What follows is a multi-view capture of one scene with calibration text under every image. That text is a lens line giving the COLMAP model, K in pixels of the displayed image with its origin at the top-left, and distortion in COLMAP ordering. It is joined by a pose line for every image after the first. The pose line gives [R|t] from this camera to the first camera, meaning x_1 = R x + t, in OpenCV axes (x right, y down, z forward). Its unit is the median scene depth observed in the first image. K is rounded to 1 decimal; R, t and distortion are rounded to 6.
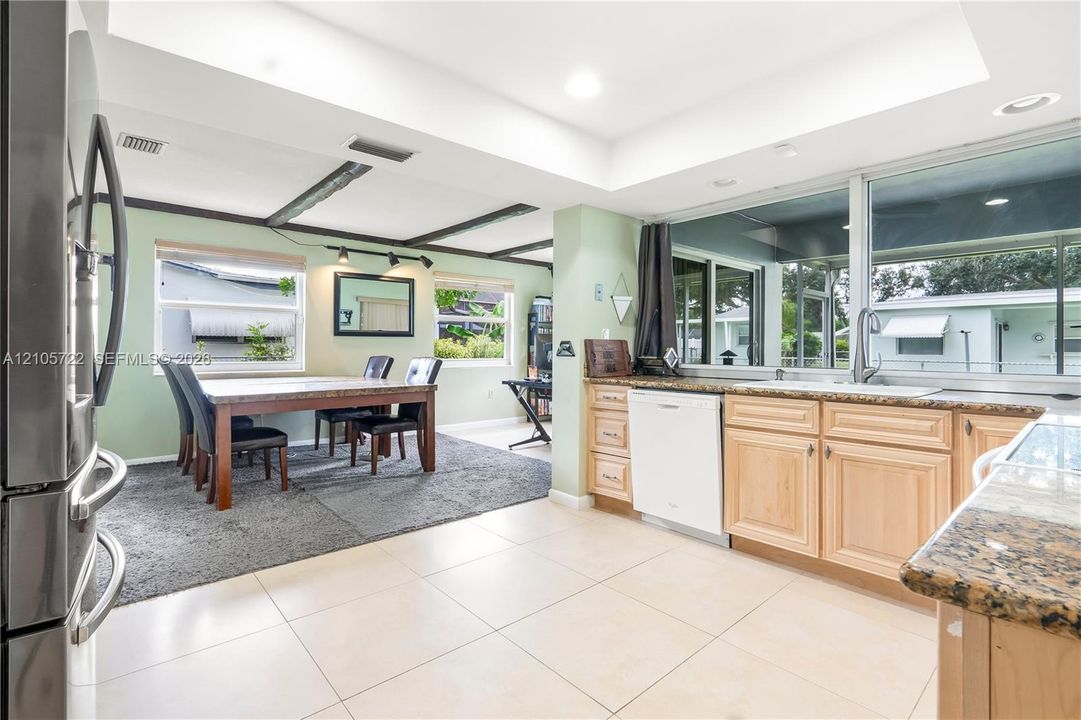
lens RADIAL K [[499.1, 0, 541.0], [0, 499.1, 350.6], [0, 0, 1]] dist [-0.005995, 0.000821]
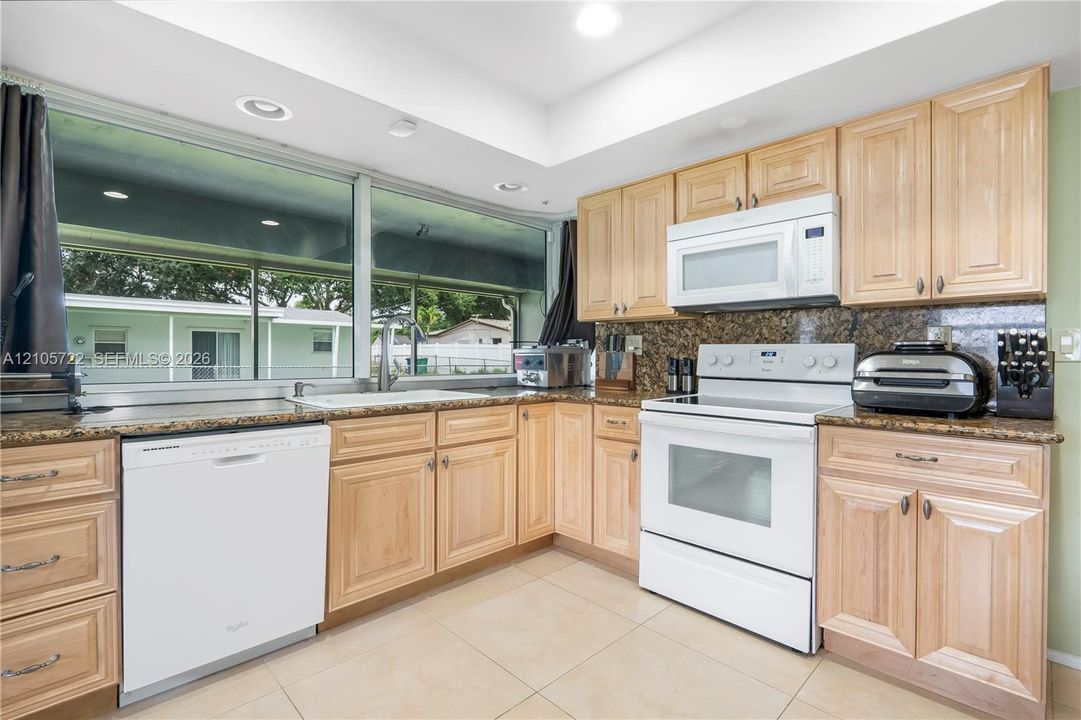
lens RADIAL K [[499.1, 0, 540.8], [0, 499.1, 365.0], [0, 0, 1]] dist [-0.005995, 0.000821]
pose [[-0.091157, -0.017320, 0.995686, -0.404856], [-0.001354, 0.999850, 0.017268, -0.005409], [-0.995836, 0.000226, -0.091166, 0.854168]]
